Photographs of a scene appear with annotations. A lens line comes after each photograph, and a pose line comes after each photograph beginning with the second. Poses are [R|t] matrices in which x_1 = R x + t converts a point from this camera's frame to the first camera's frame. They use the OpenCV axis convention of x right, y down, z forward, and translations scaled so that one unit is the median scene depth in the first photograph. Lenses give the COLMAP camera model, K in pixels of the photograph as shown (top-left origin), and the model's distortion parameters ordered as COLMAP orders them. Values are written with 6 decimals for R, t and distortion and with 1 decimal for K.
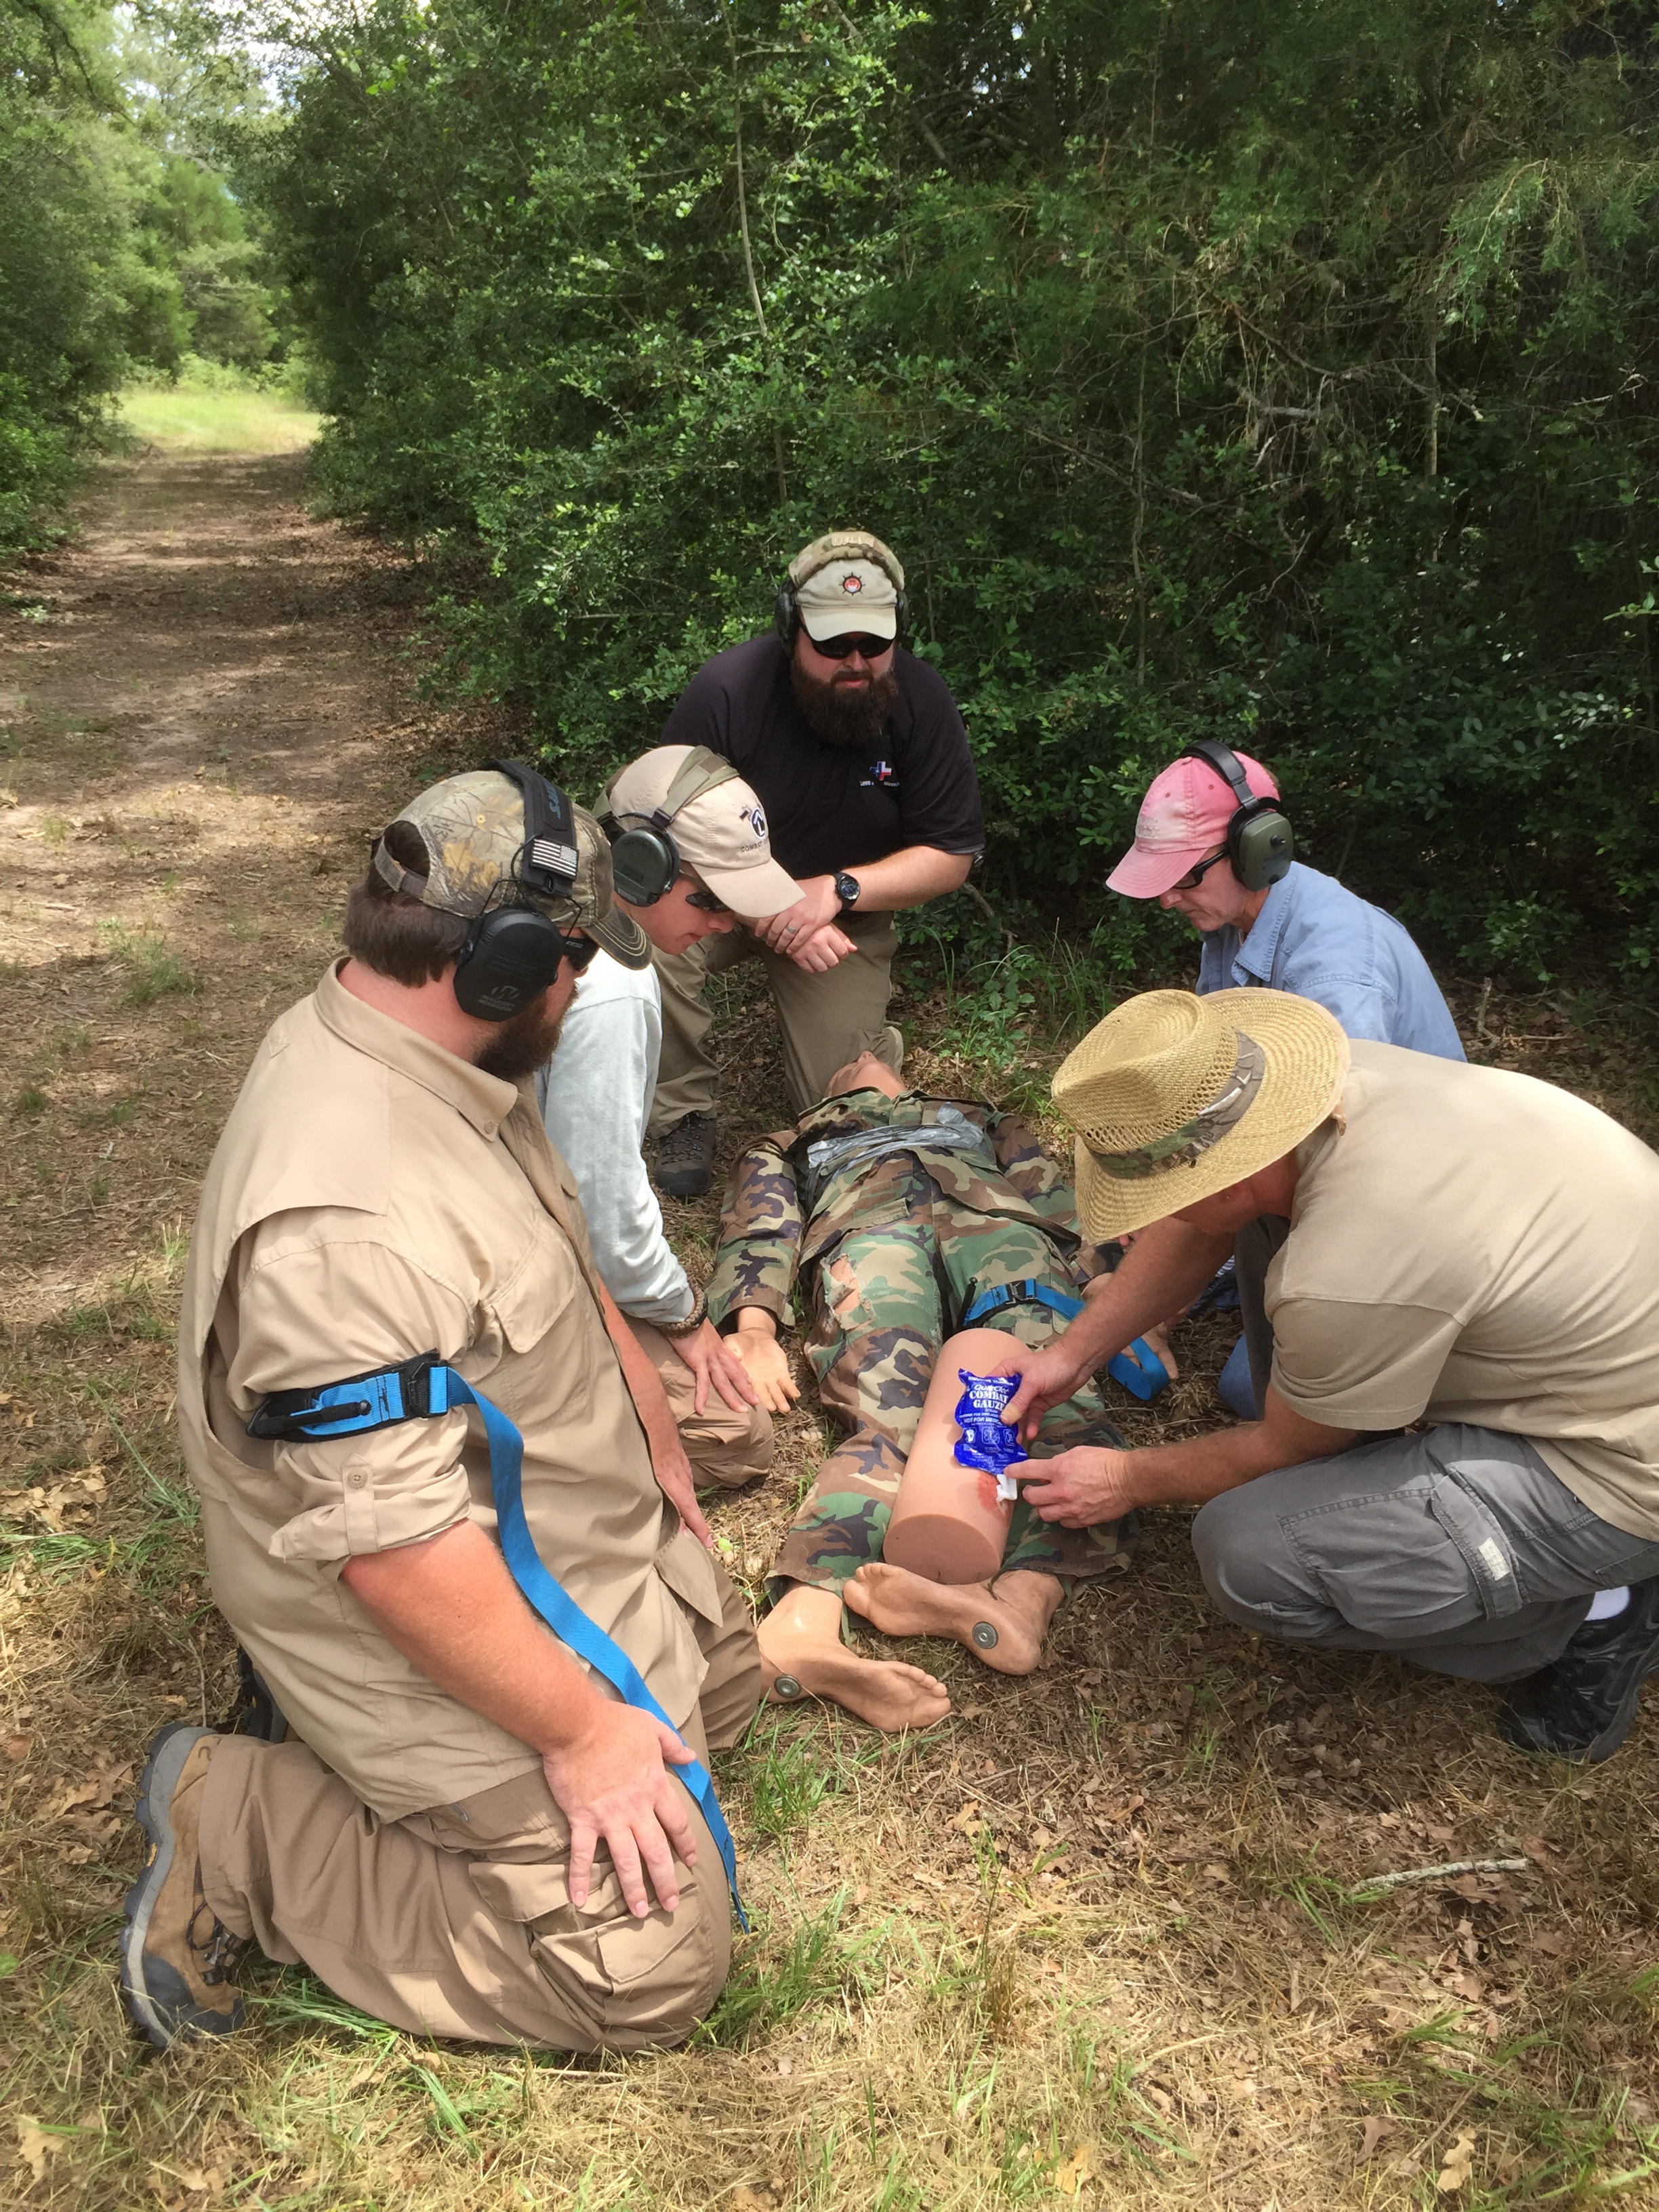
lens RADIAL K [[1861.3, 0, 823.3], [0, 1861.3, 1104.9], [0, 0, 1]] dist [-0.000203, -0.052318]
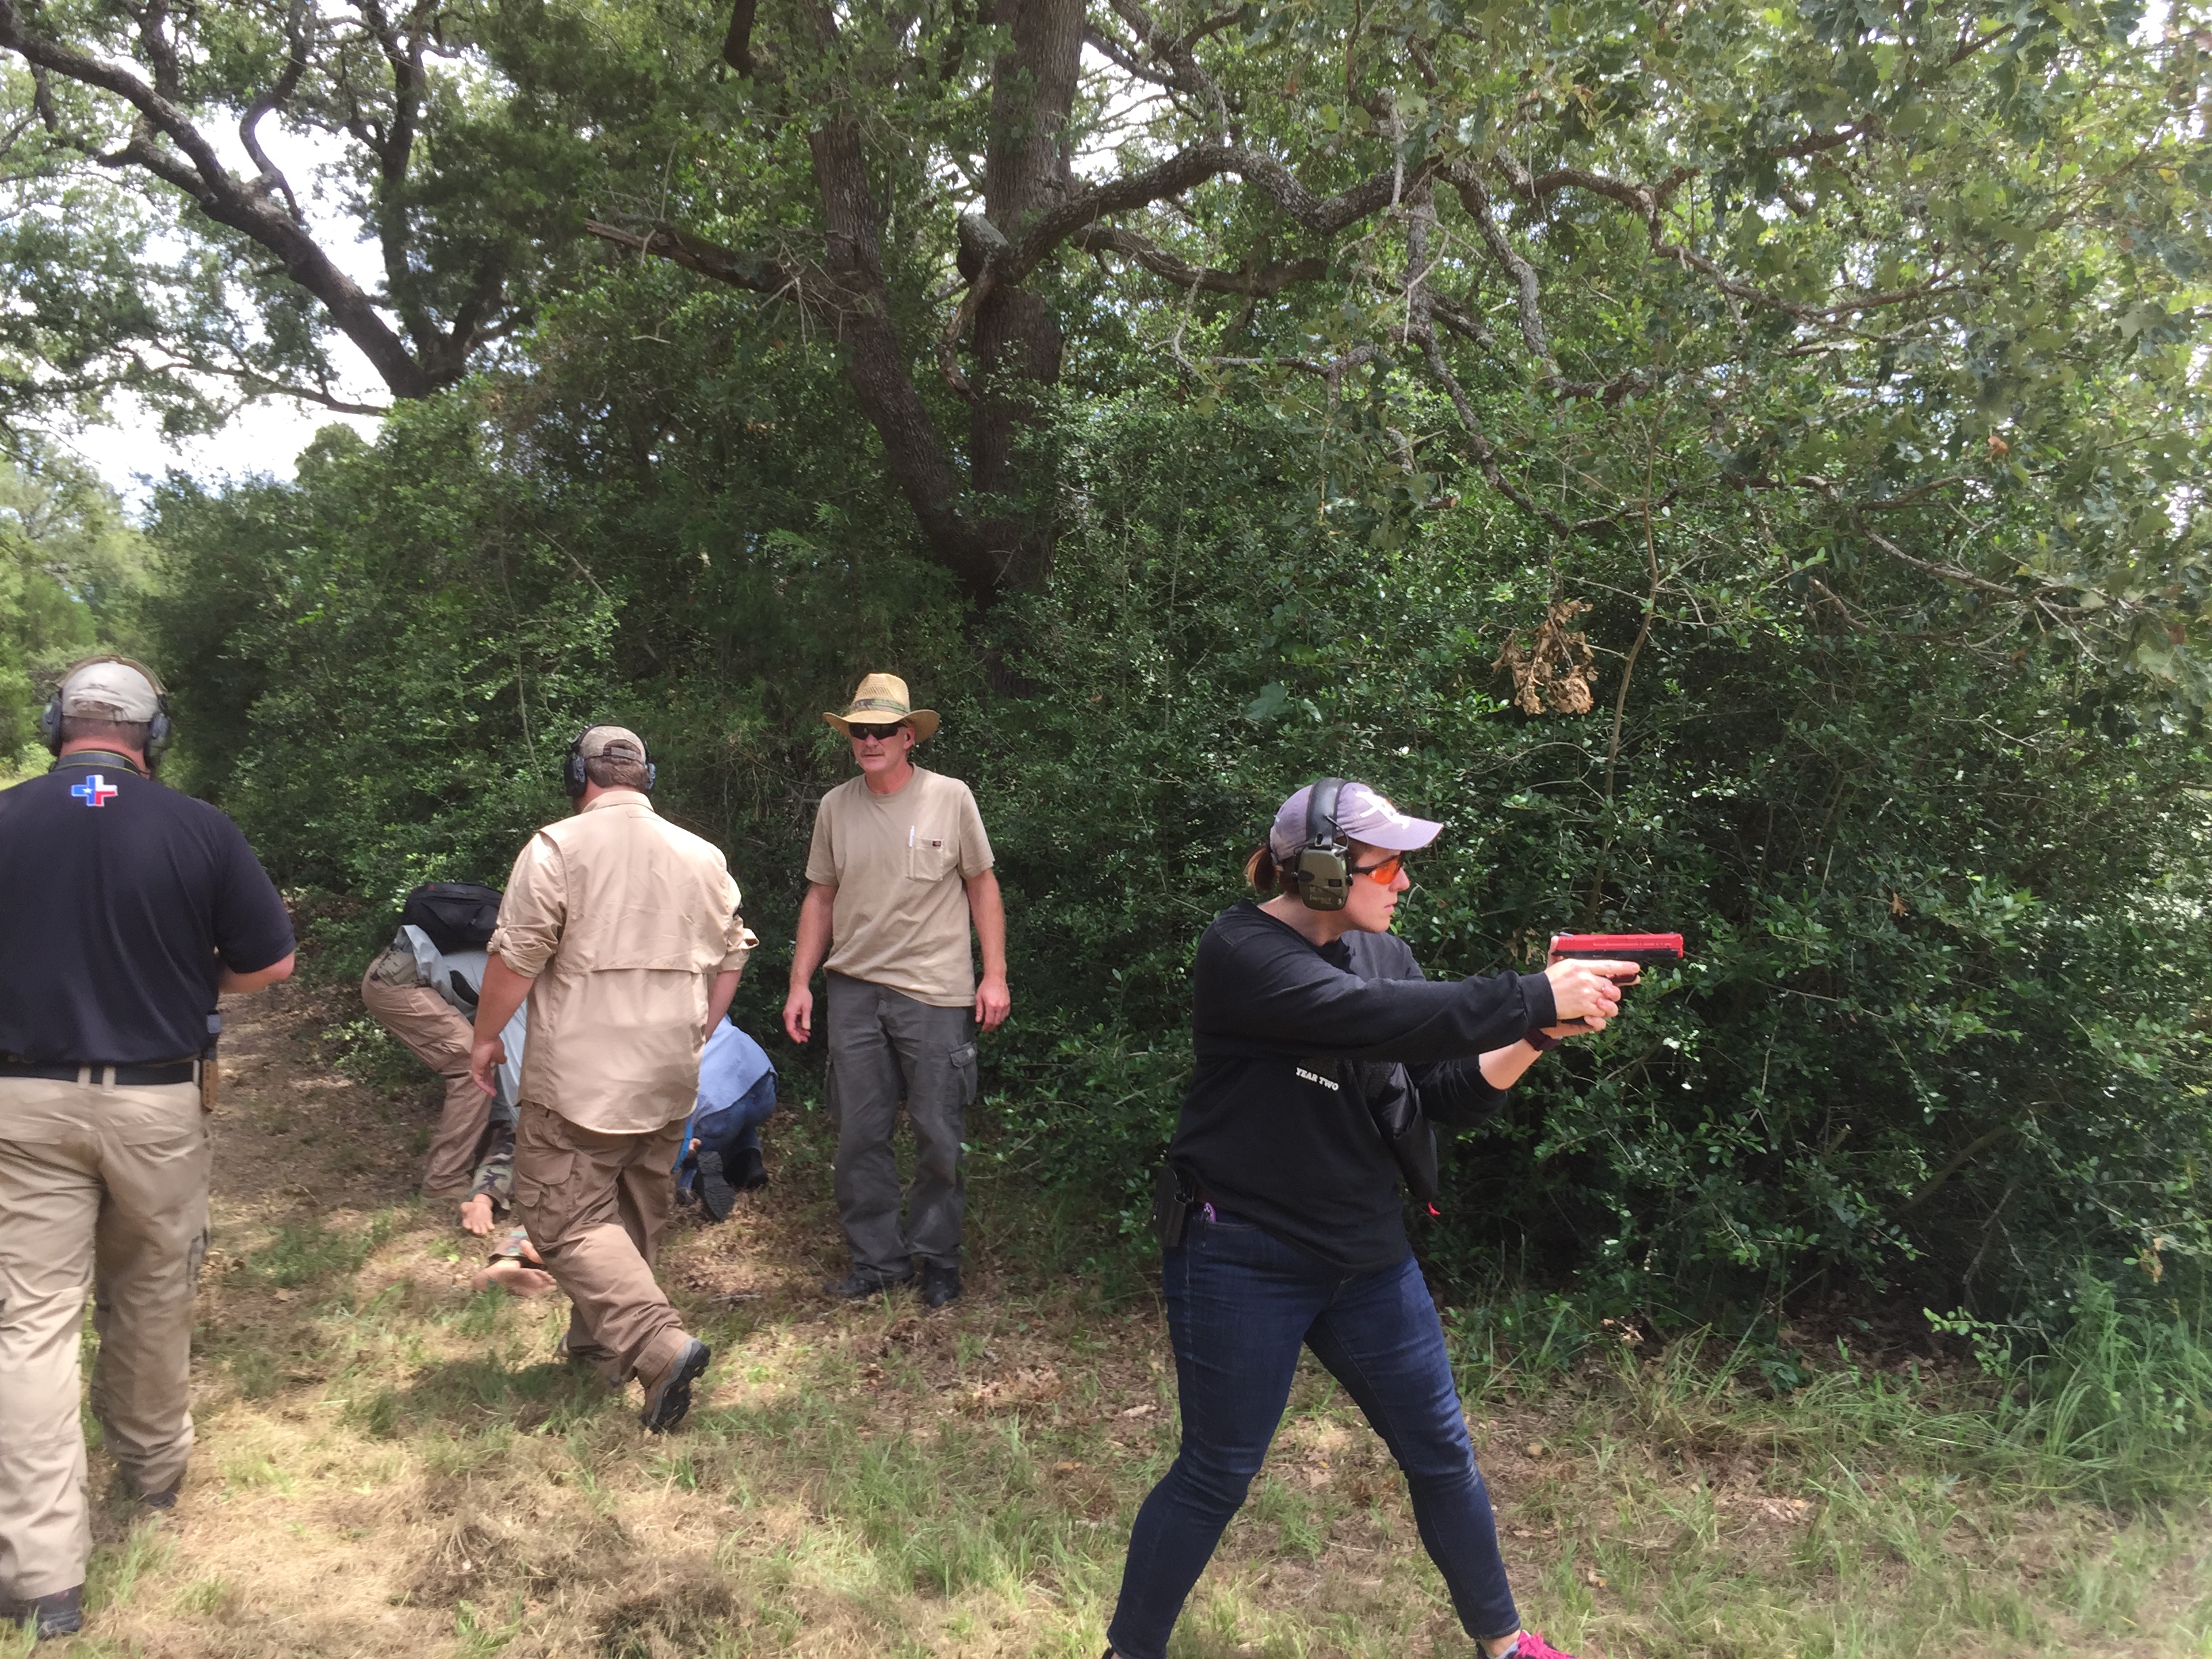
lens RADIAL K [[1861.3, 0, 1111.1], [0, 1861.3, 832.0], [0, 0, 1]] dist [-0.000203, -0.052318]
pose [[0.972937, -0.009083, 0.230892, 0.084992], [0.084592, 0.943861, -0.319328, 0.240251], [-0.215030, 0.330217, 0.919086, -0.666414]]
